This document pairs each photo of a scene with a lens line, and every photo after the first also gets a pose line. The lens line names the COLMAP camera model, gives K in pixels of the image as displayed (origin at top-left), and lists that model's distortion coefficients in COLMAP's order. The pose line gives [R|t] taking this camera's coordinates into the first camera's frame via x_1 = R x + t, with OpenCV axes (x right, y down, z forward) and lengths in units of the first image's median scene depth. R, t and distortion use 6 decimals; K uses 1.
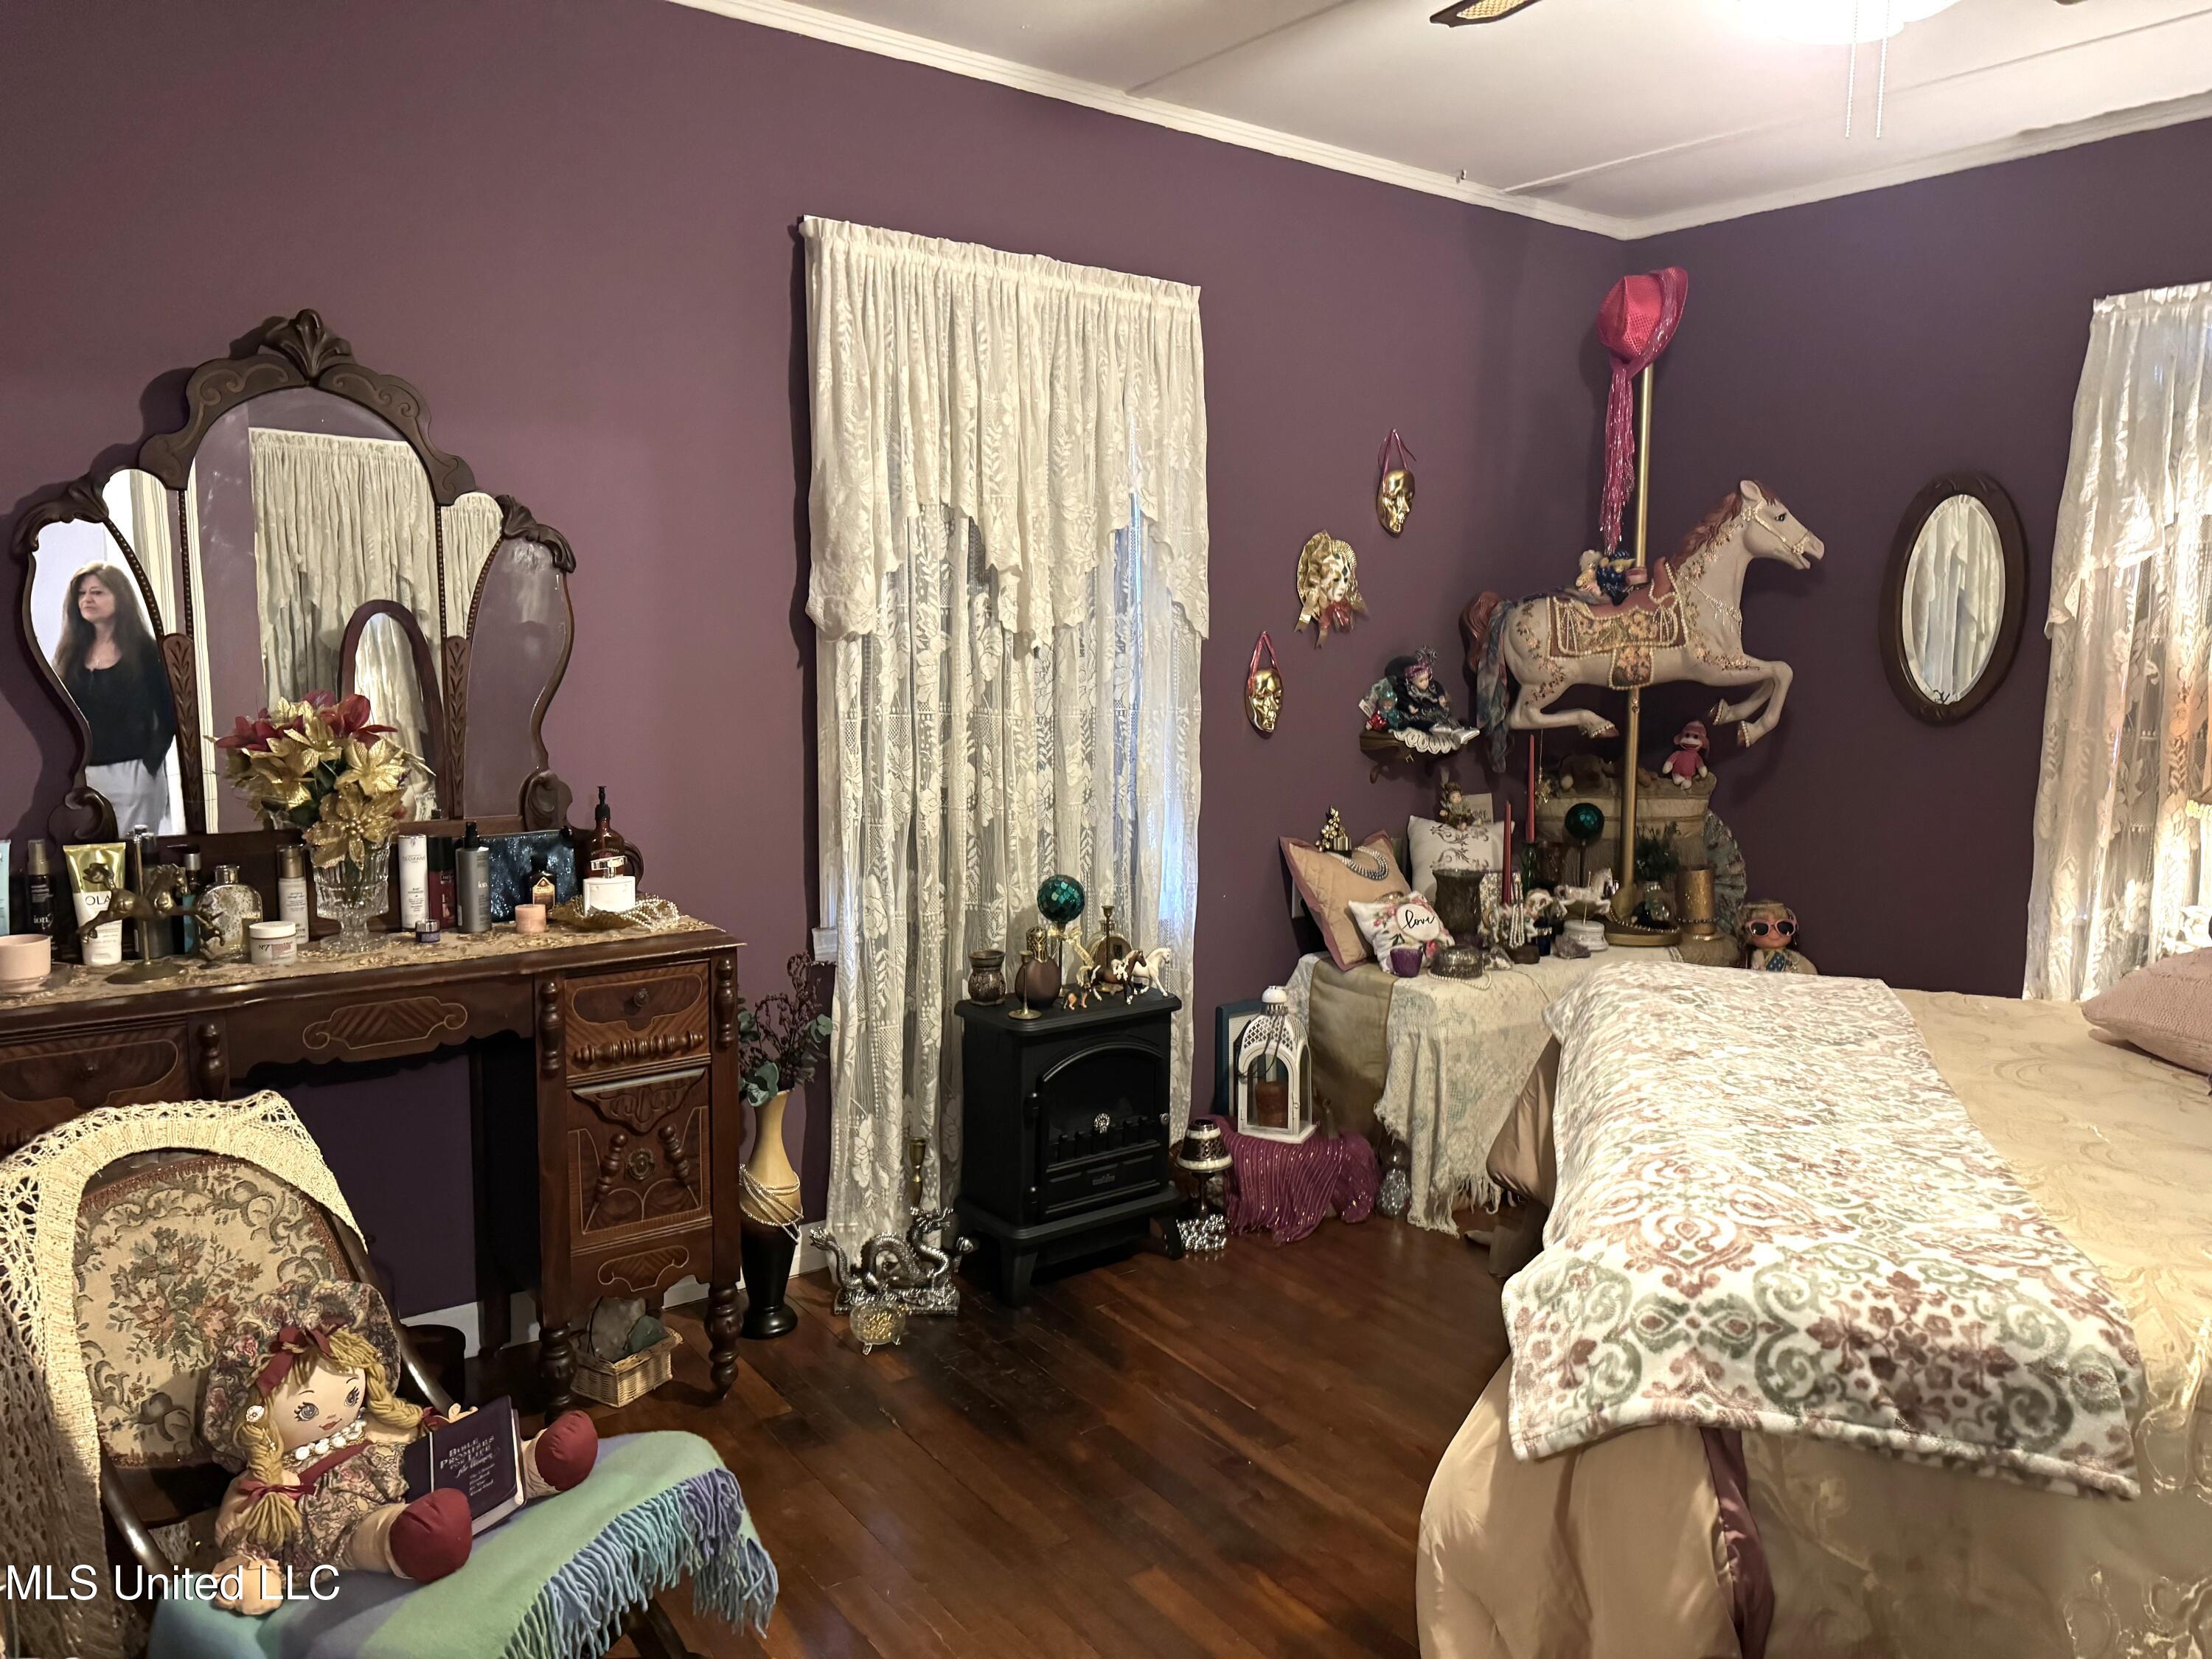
lens RADIAL K [[1586.2, 0, 1106.0], [0, 1586.2, 829.5], [0, 0, 1]] dist [0.090575, -0.131838]
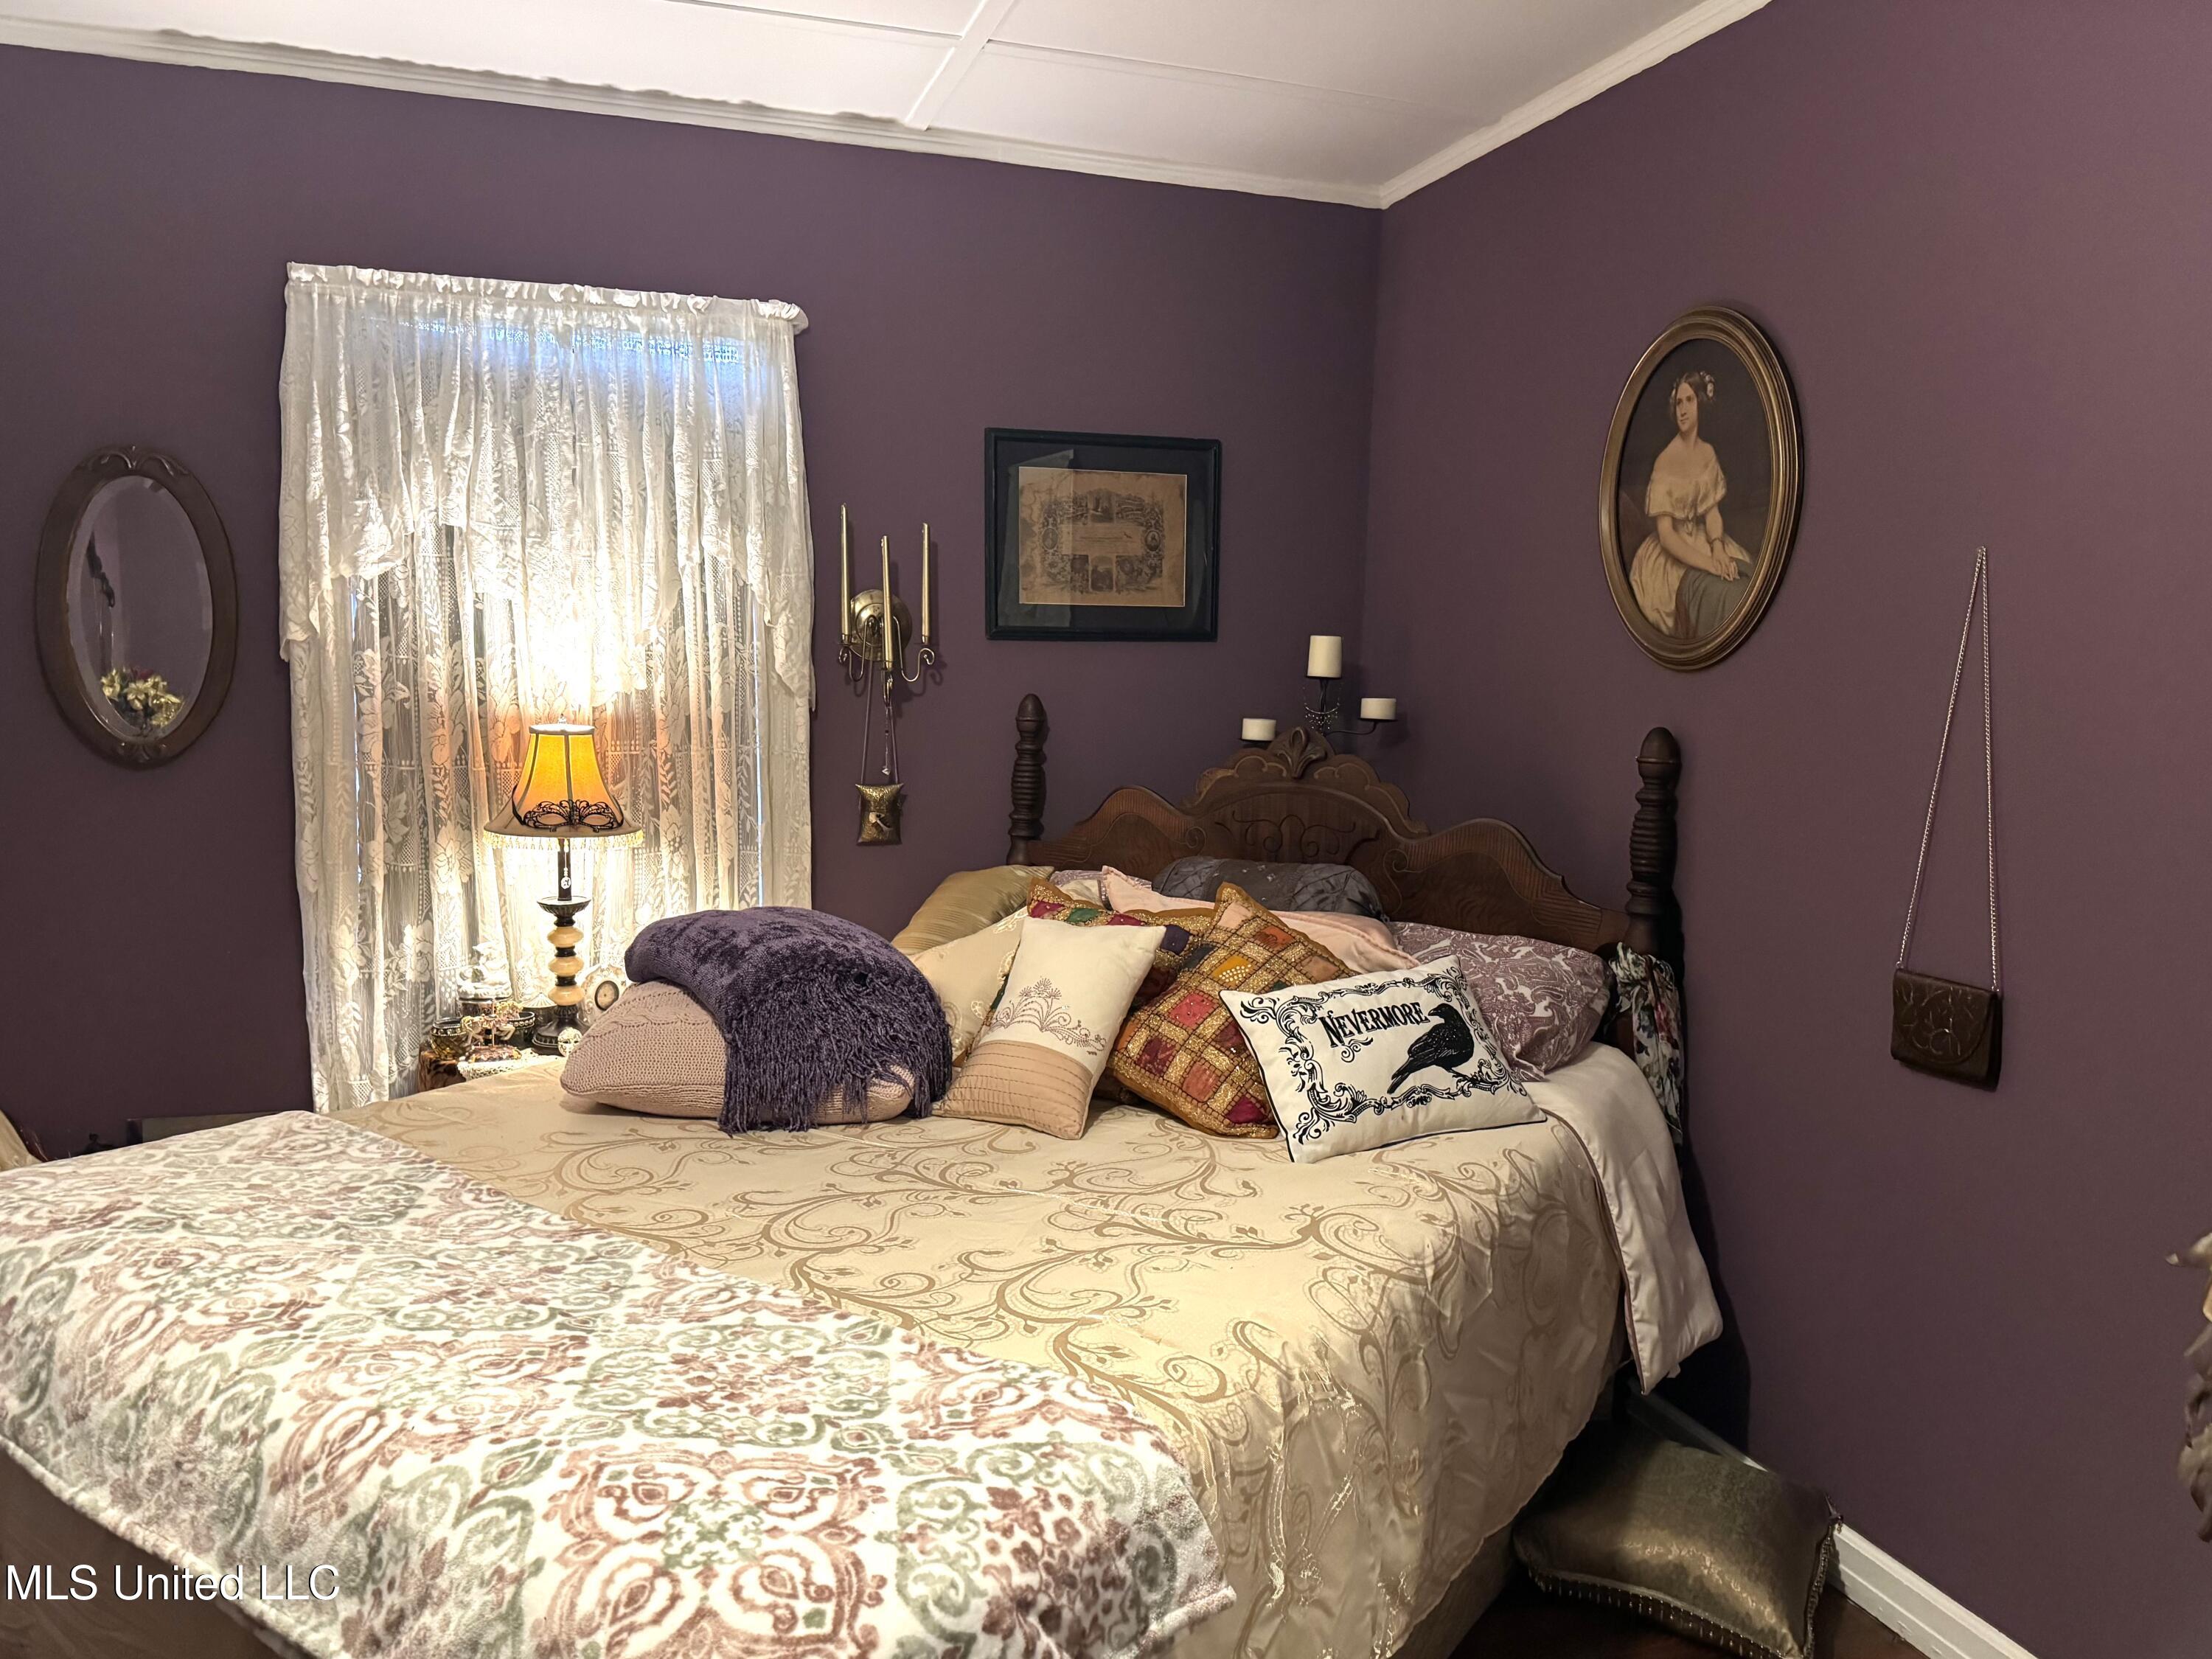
lens RADIAL K [[1586.2, 0, 1106.0], [0, 1586.2, 829.5], [0, 0, 1]] dist [0.090575, -0.131838]
pose [[0.292247, -0.099275, 0.951176, -0.159086], [0.098040, 0.992467, 0.073462, -0.075444], [-0.951304, 0.071784, 0.299779, 0.526990]]
